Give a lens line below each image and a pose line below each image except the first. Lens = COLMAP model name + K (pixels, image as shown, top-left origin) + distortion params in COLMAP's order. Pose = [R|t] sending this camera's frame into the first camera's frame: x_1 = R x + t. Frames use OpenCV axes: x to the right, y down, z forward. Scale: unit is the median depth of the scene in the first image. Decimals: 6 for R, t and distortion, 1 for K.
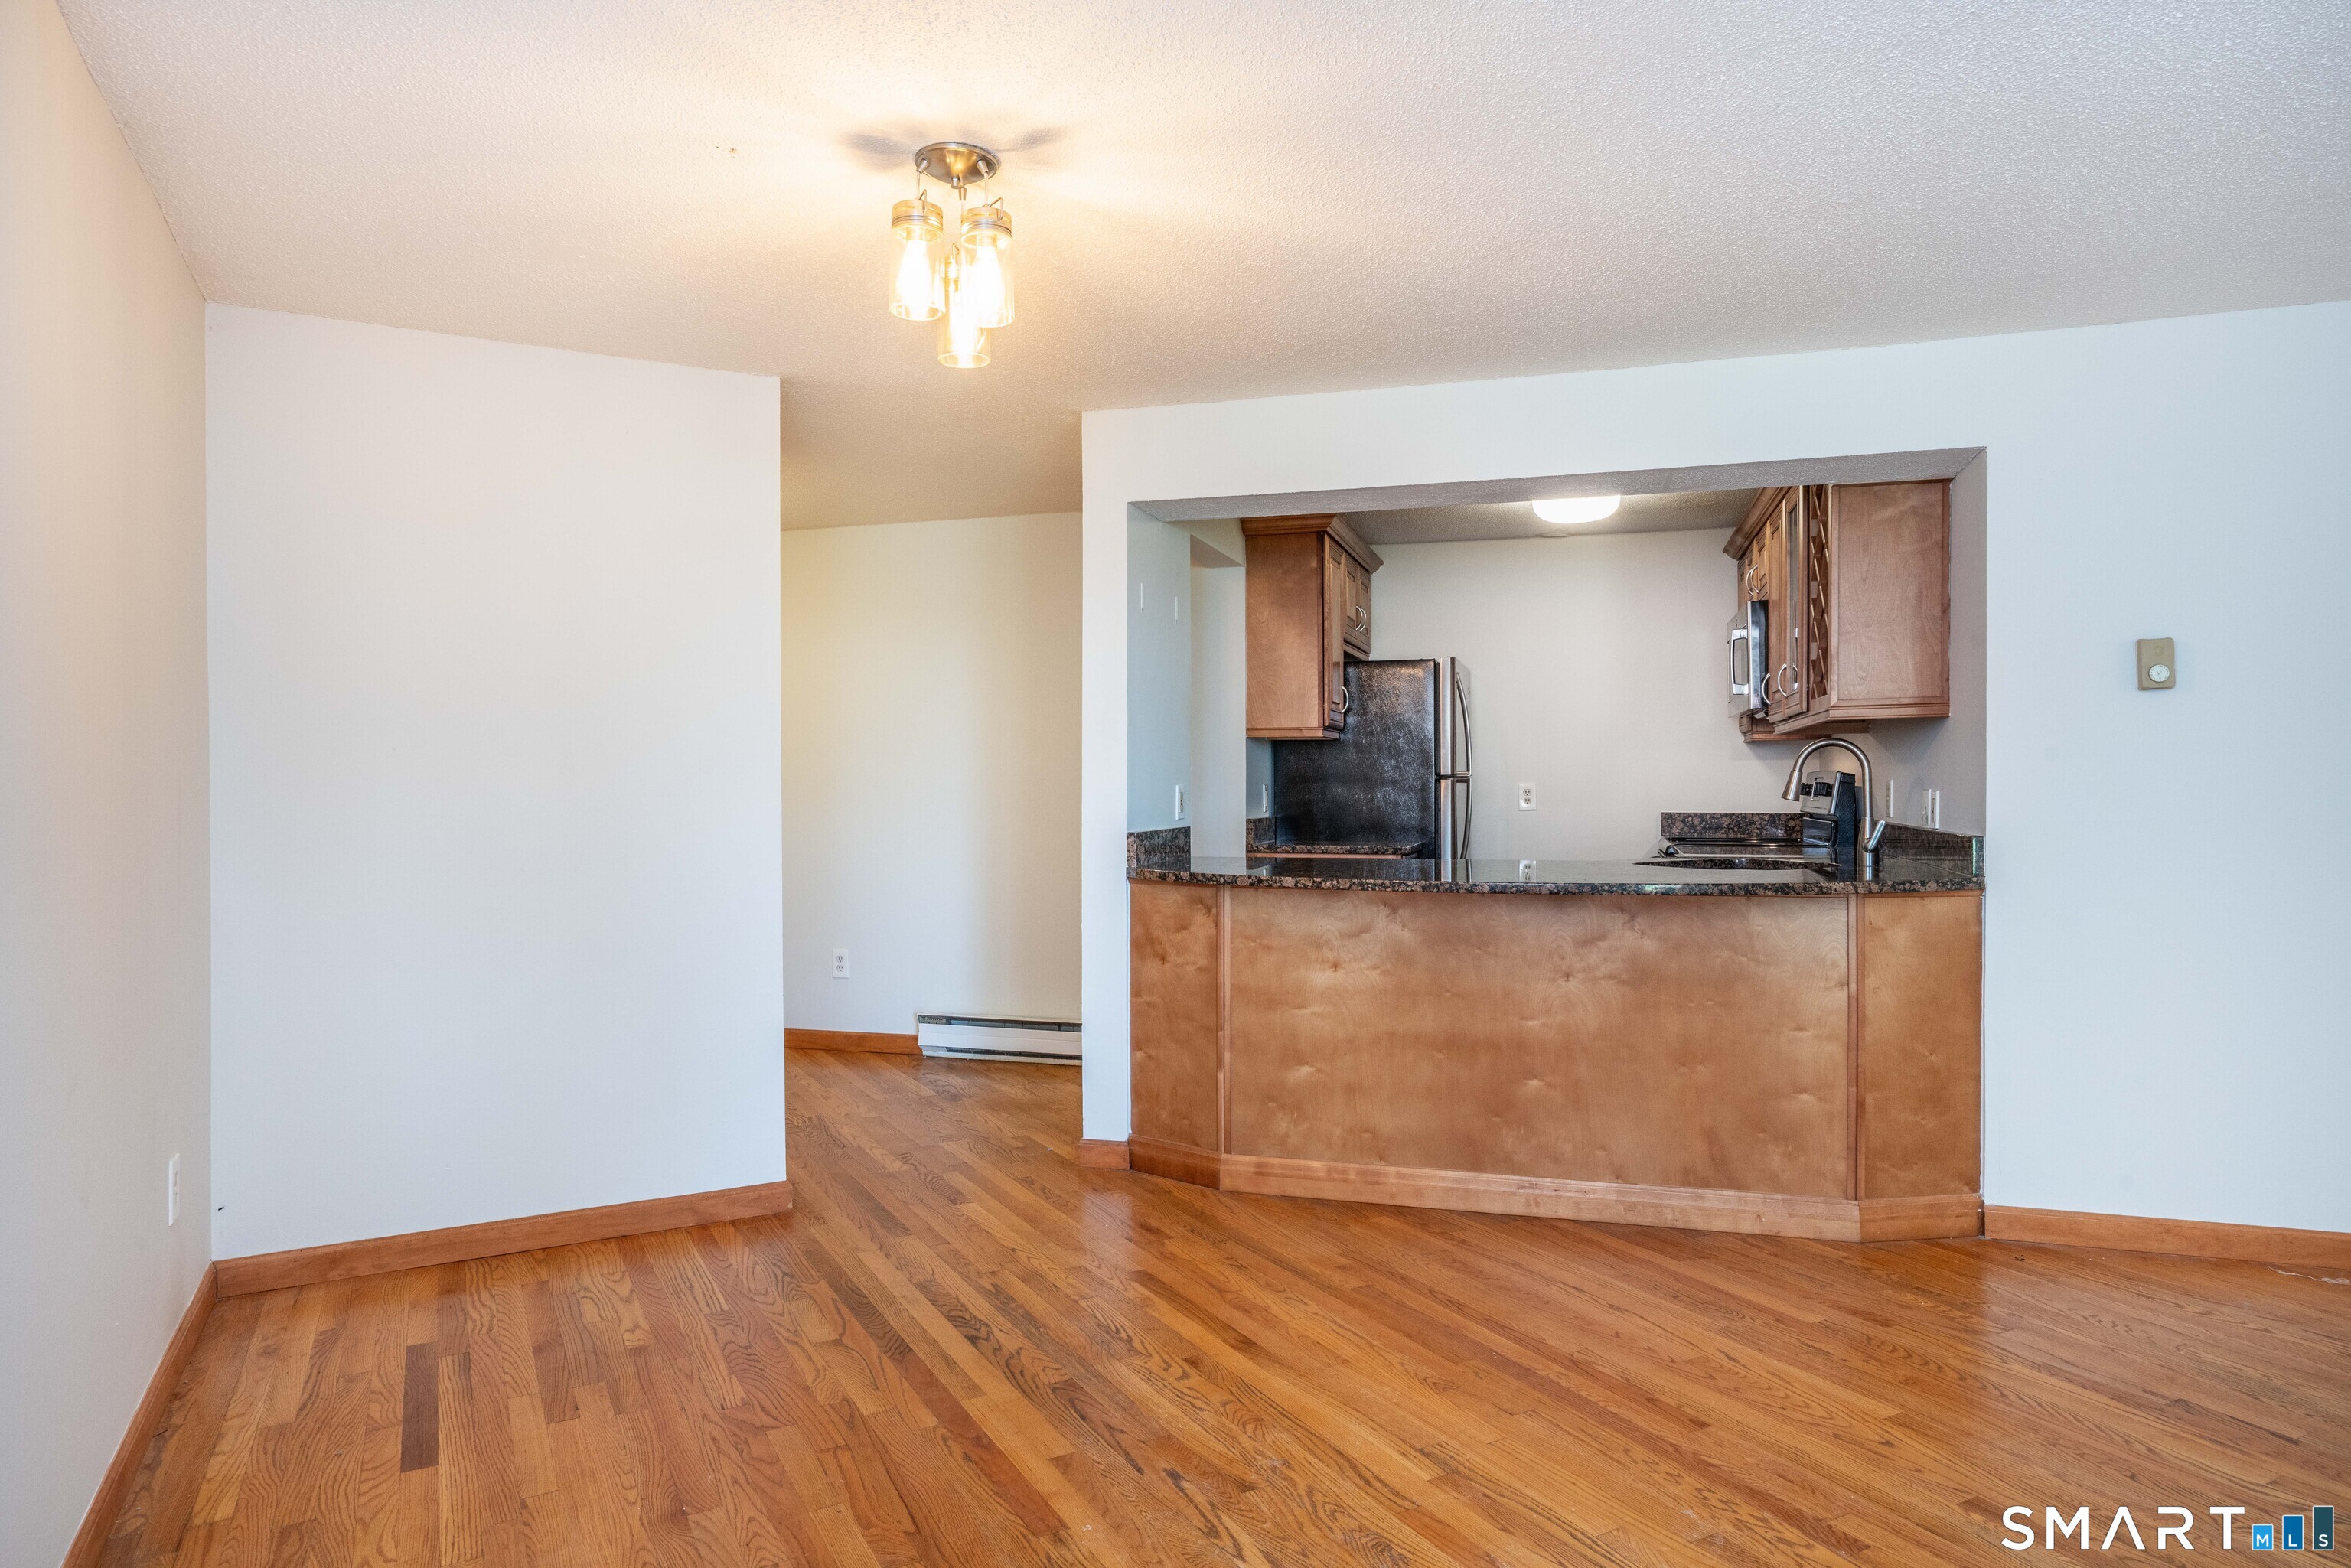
lens RADIAL K [[1345.9, 0, 1139.2], [0, 1345.9, 785.7], [0, 0, 1]] dist [-0.002326, 0.000061]
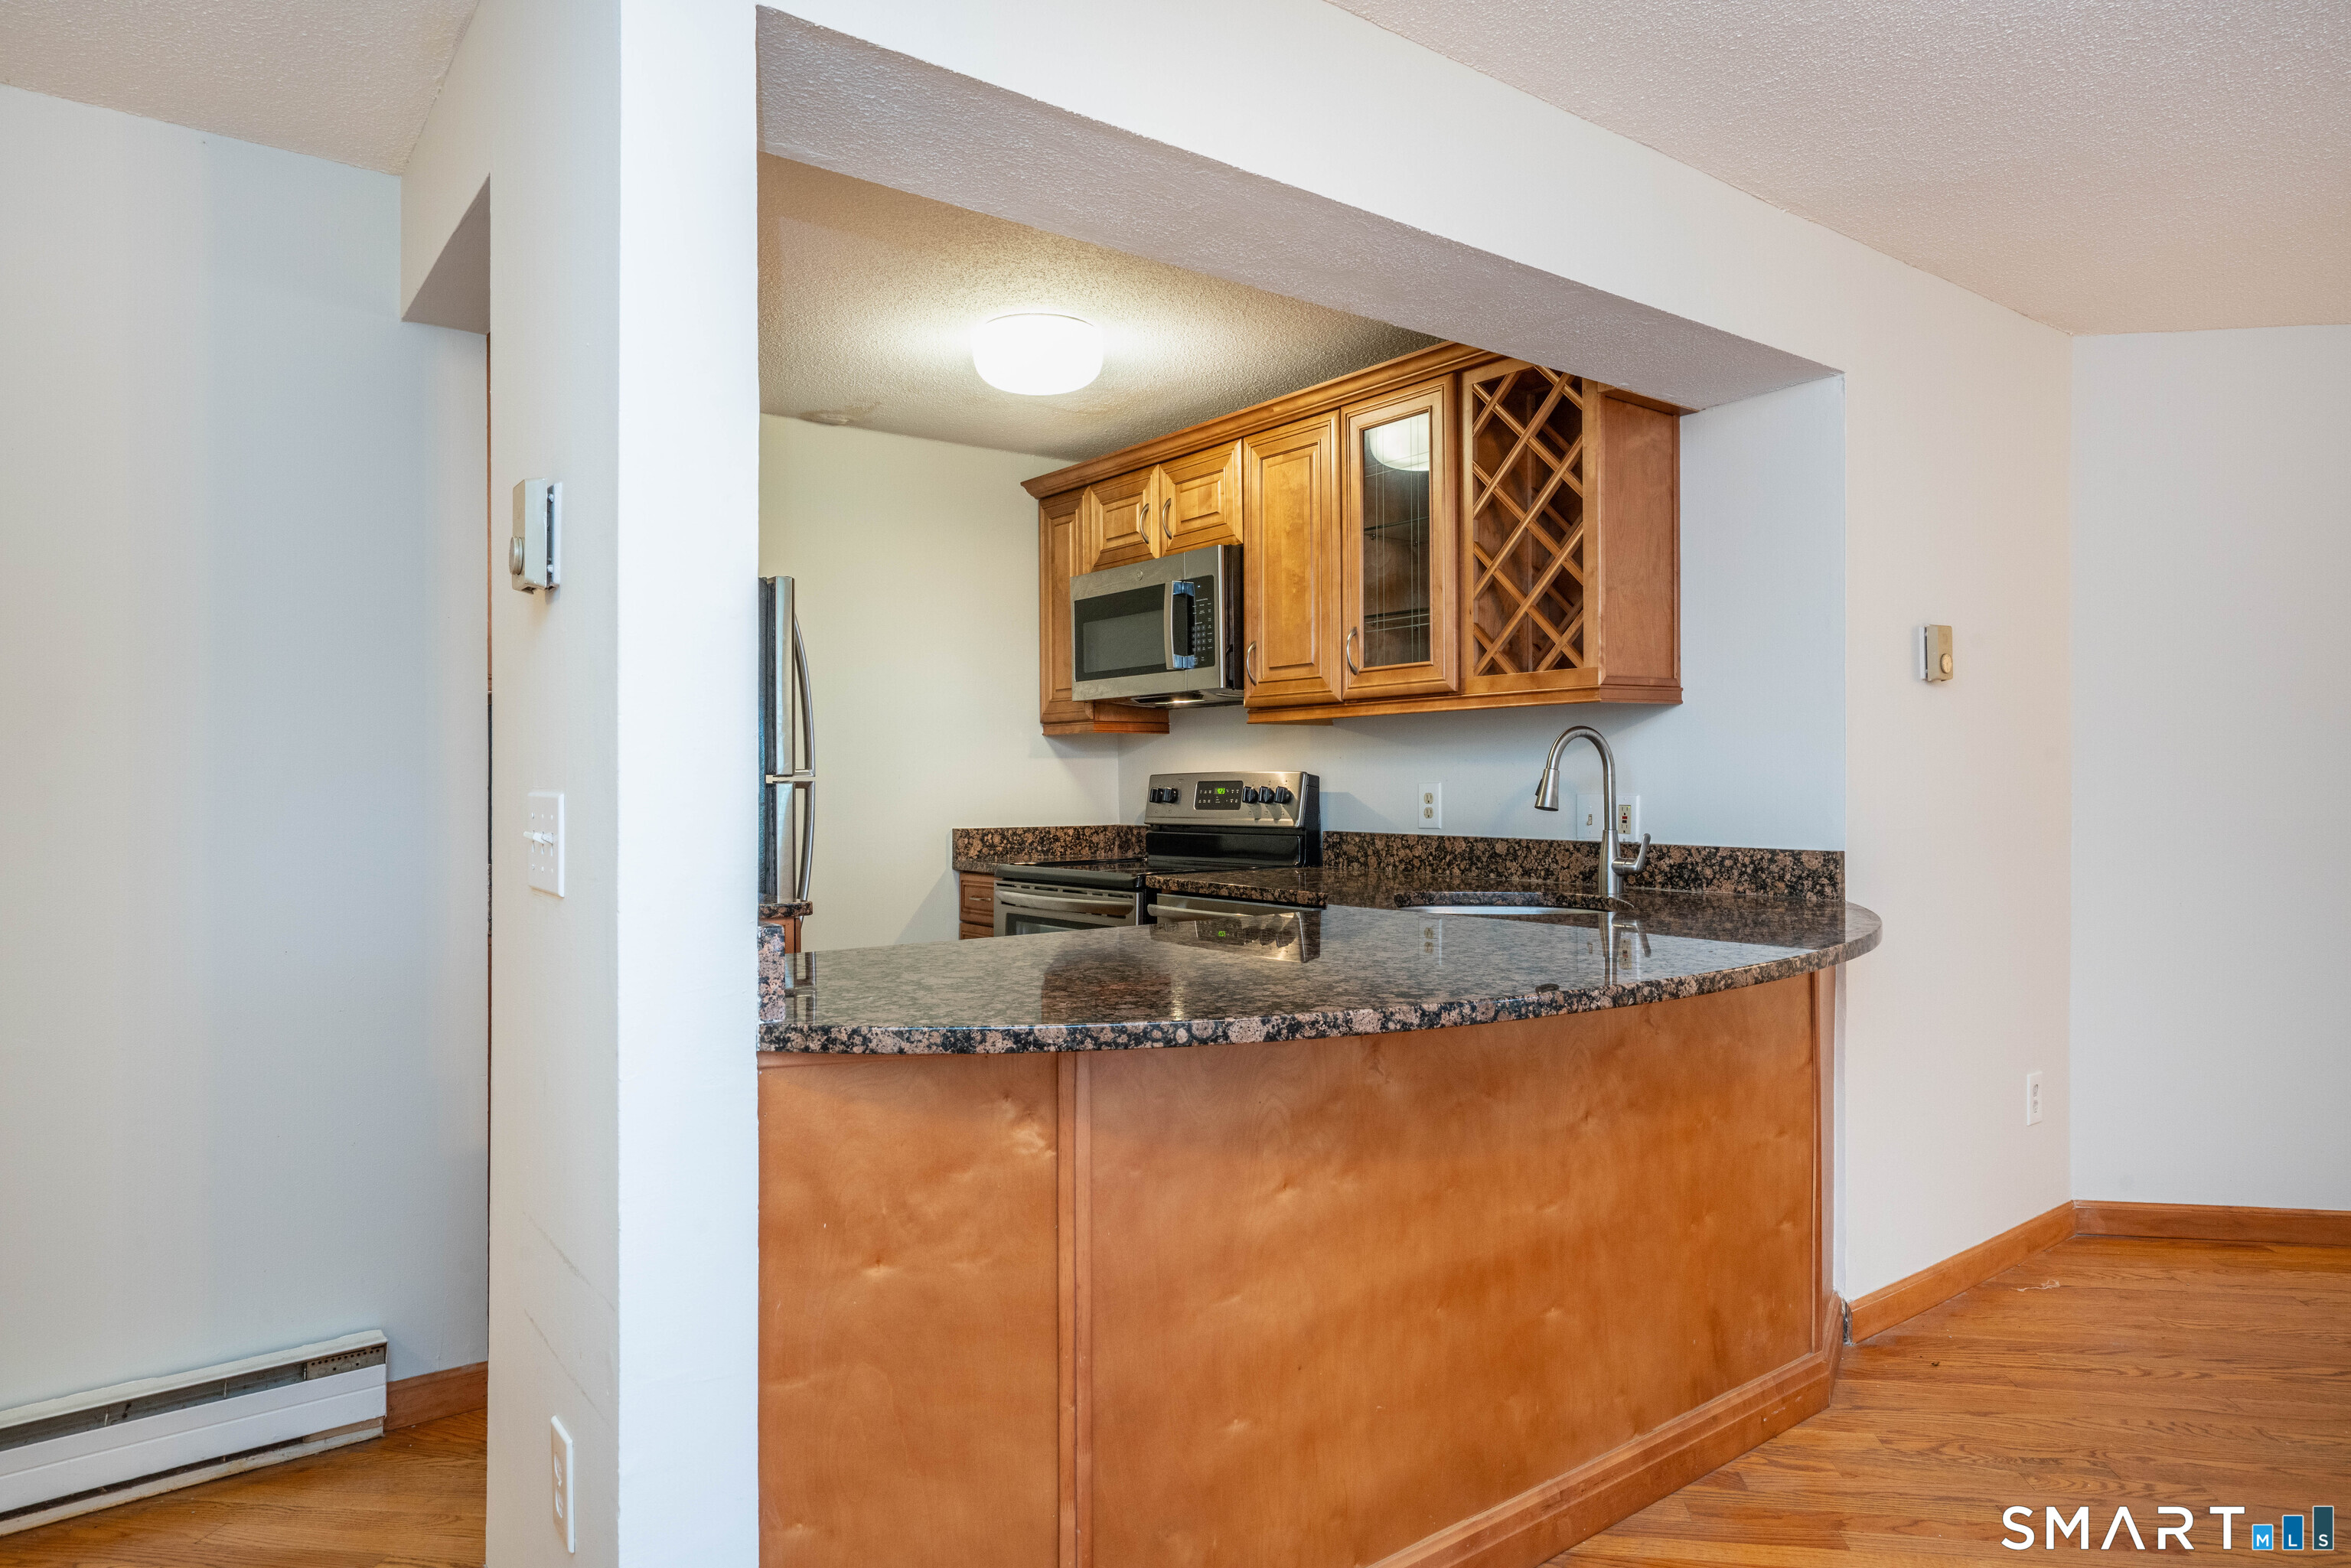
lens RADIAL K [[1410.0, 0, 1175.5], [0, 1410.0, 784.0], [0, 0, 1]] dist [-0.031312, 0.038526]
pose [[0.575290, 0.000921, 0.817949, -0.308756], [0.004306, 0.999982, -0.004154, -0.001072], [-0.817938, 0.005912, 0.575276, 0.866387]]
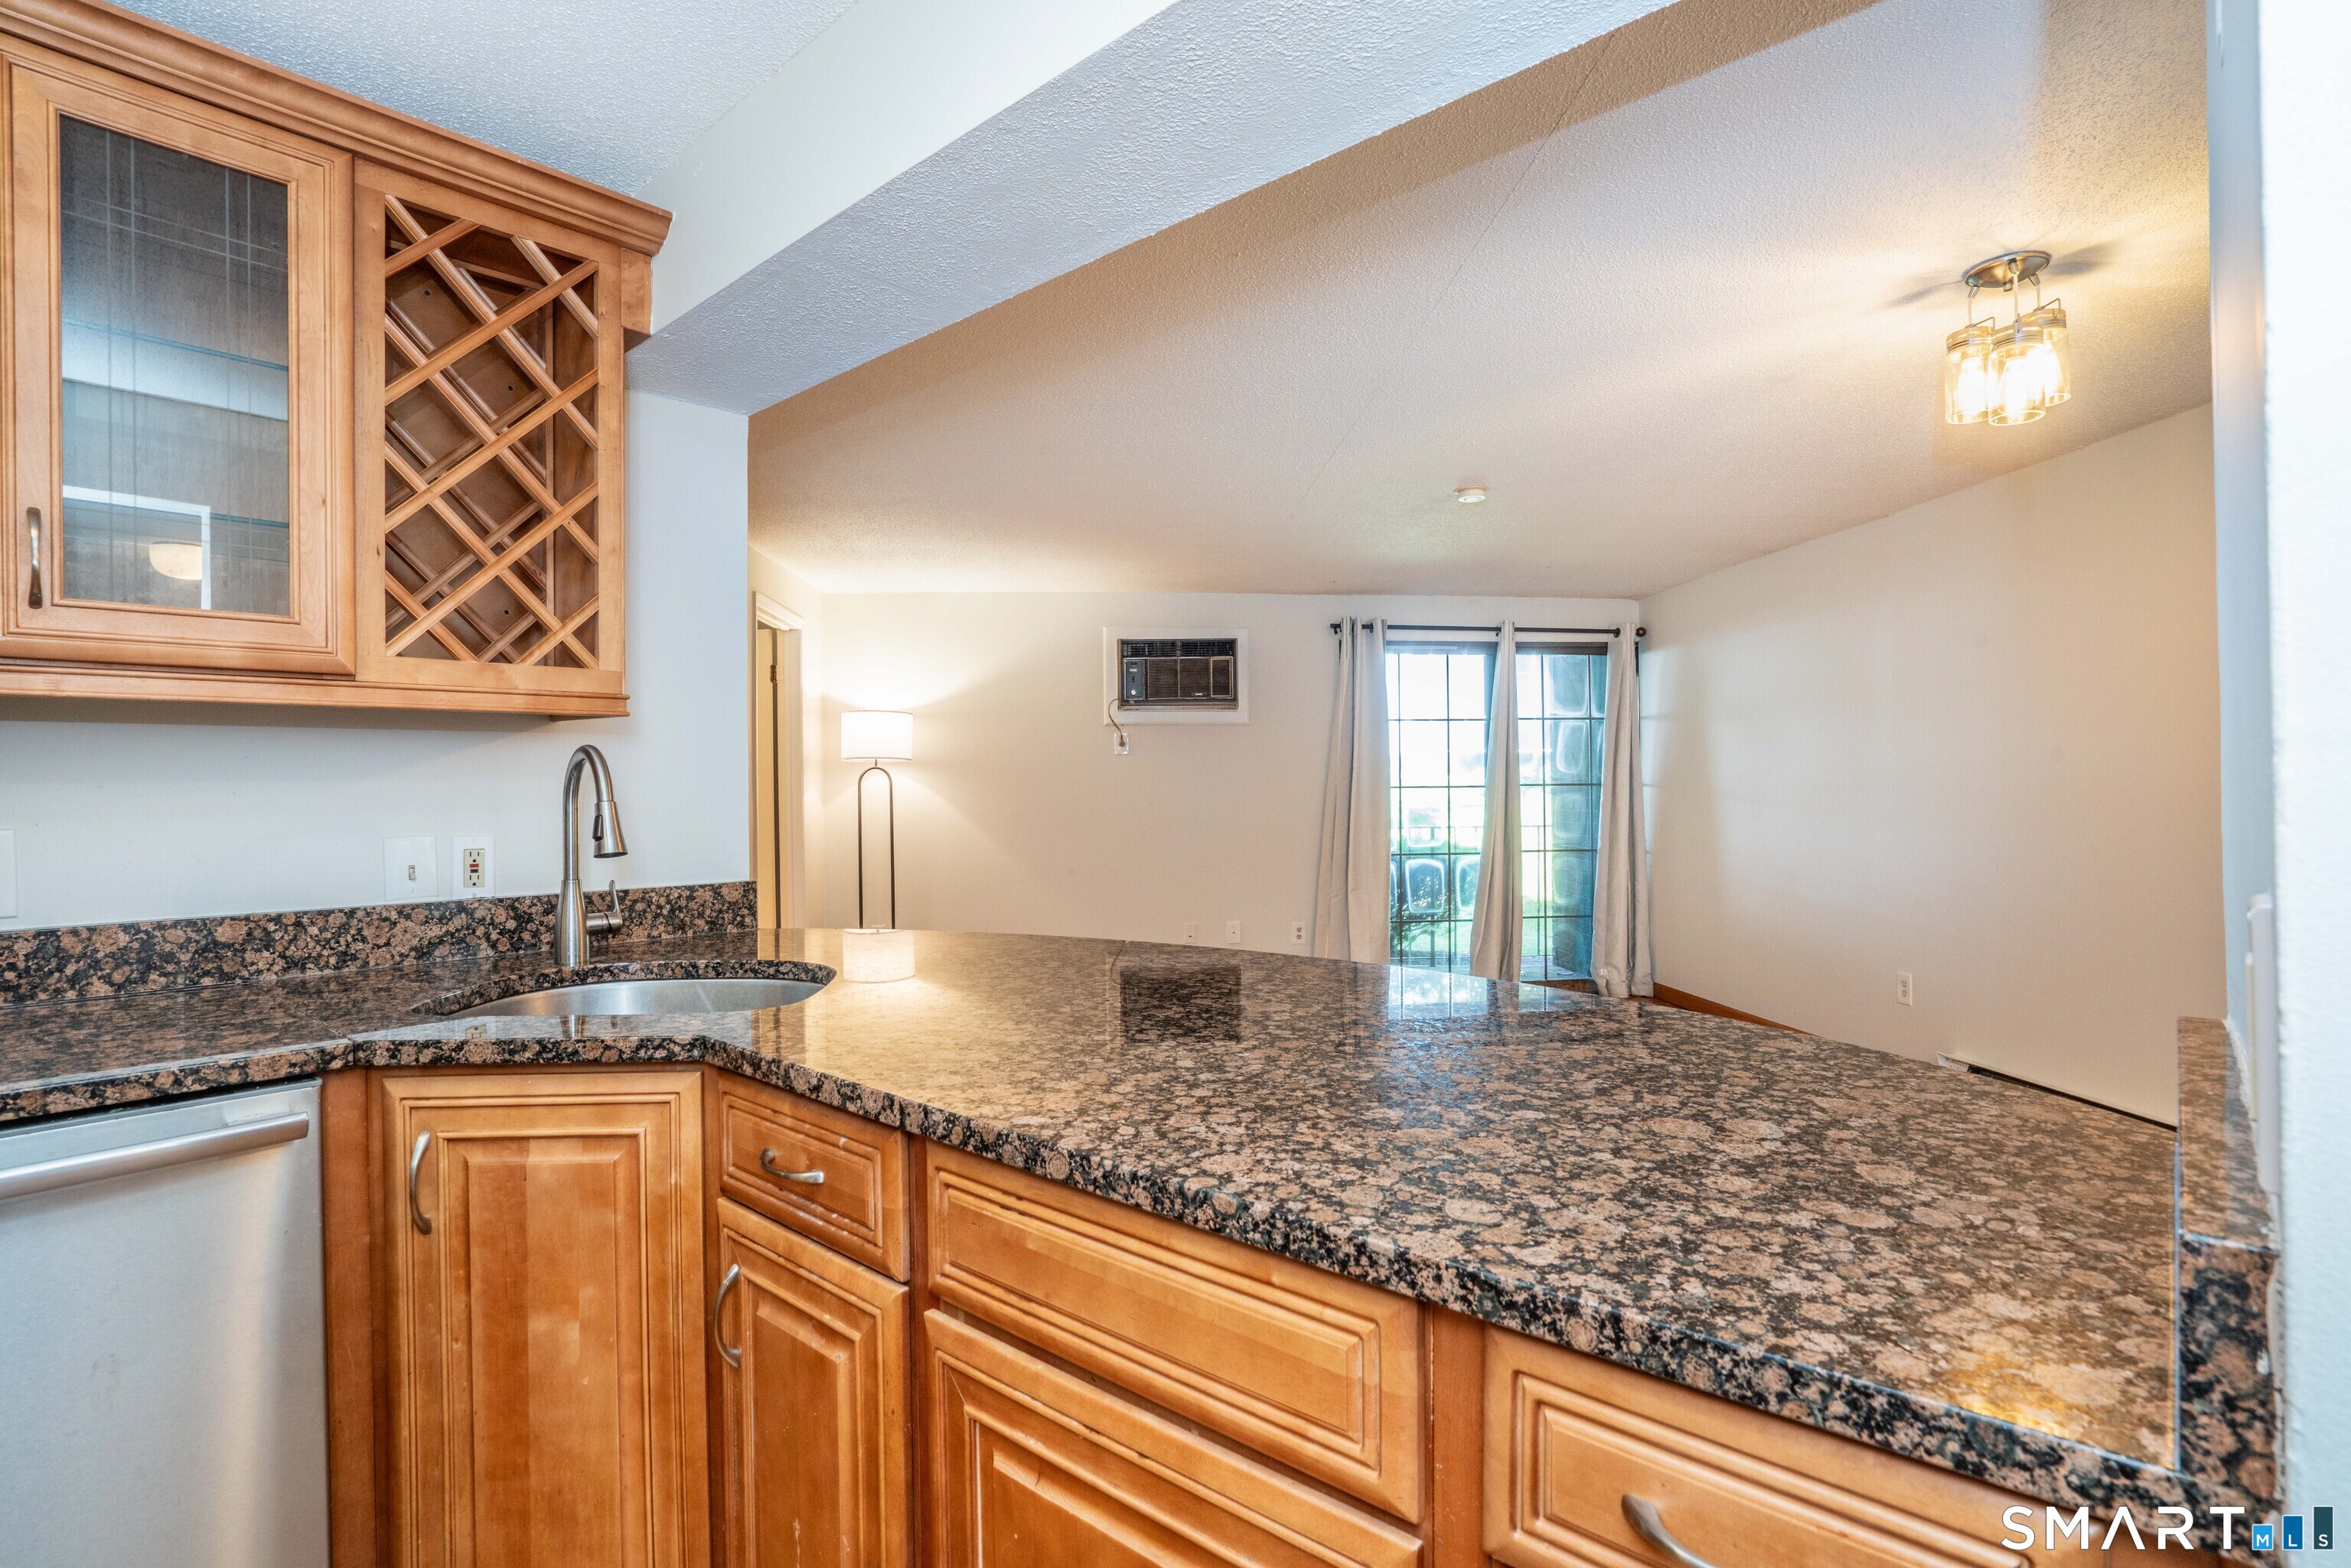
lens RADIAL K [[1159.4, 0, 1151.7], [0, 1159.4, 782.6], [0, 0, 1]] dist [-0.053482, 0.027169]
pose [[-0.914634, 0.015776, 0.403975, 0.114976], [0.015532, 0.999872, -0.003882, -0.016406], [-0.403984, 0.002724, -0.914762, 1.595766]]
